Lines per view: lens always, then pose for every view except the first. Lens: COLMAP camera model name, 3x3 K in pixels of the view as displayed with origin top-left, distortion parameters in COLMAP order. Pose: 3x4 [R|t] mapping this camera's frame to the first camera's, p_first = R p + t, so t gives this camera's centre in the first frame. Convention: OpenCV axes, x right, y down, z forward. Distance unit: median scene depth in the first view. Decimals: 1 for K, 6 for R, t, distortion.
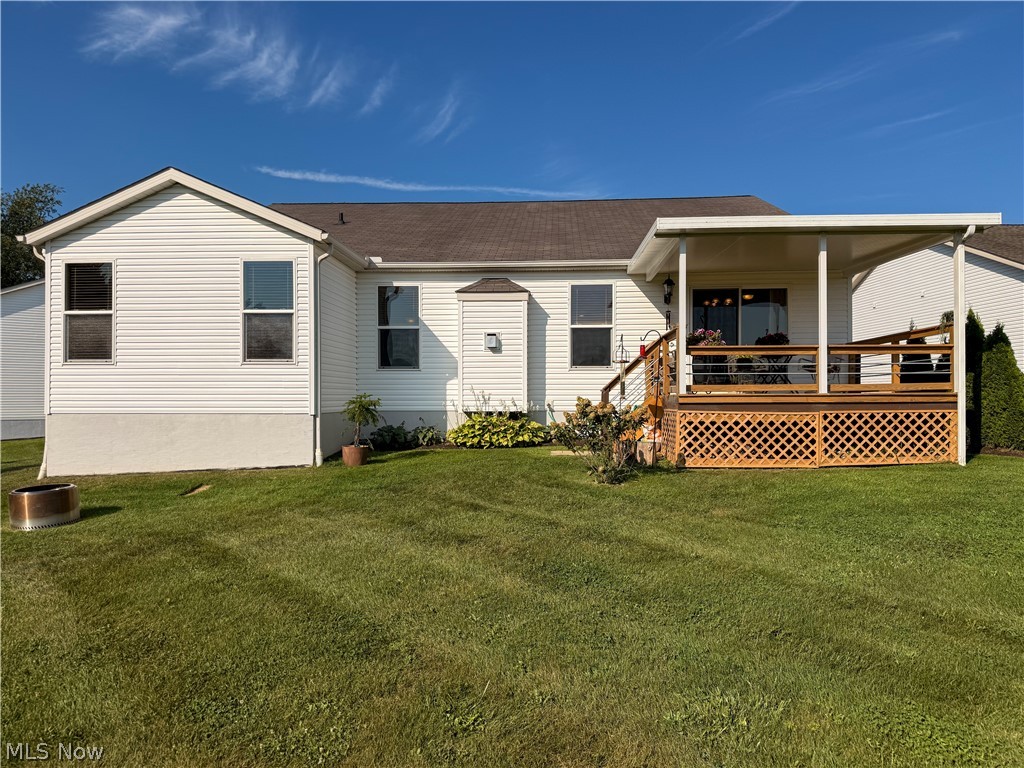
lens RADIAL K [[706.3, 0, 514.2], [0, 706.3, 389.0], [0, 0, 1]] dist [0.023755, -0.021090]
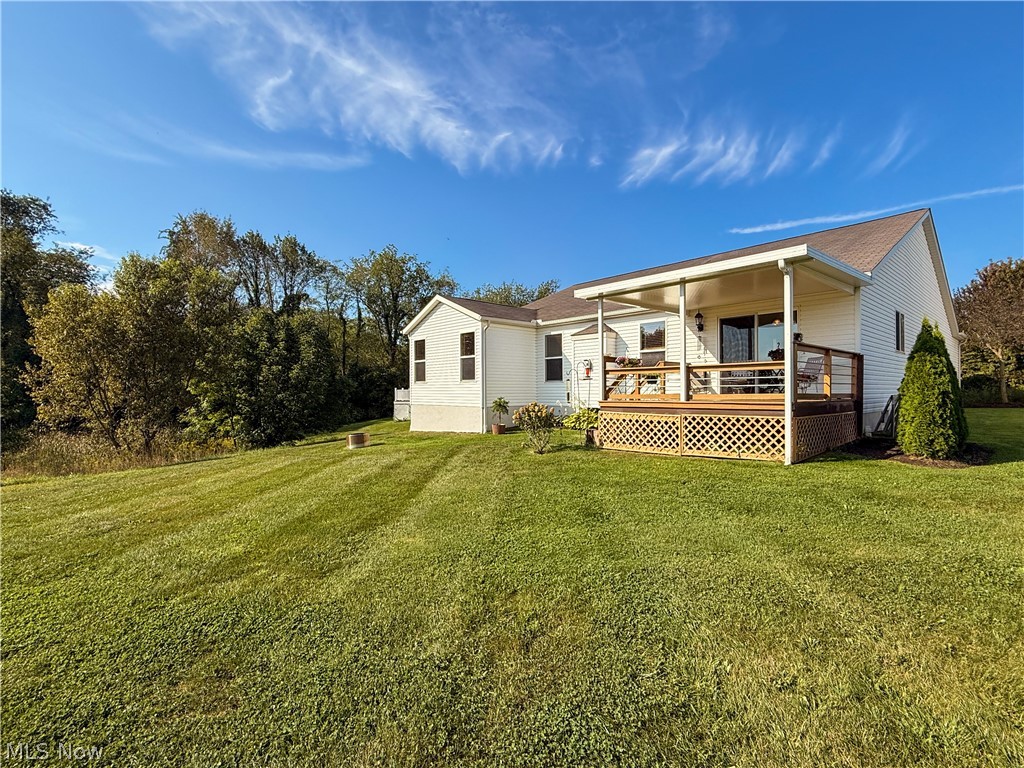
lens RADIAL K [[488.7, 0, 511.0], [0, 488.7, 386.8], [0, 0, 1]] dist [0.003114, 0.000922]
pose [[0.705335, -0.007427, -0.708836, 0.614793], [0.007206, 0.999969, -0.003307, -0.014367], [0.708838, -0.002775, 0.705366, 0.080222]]
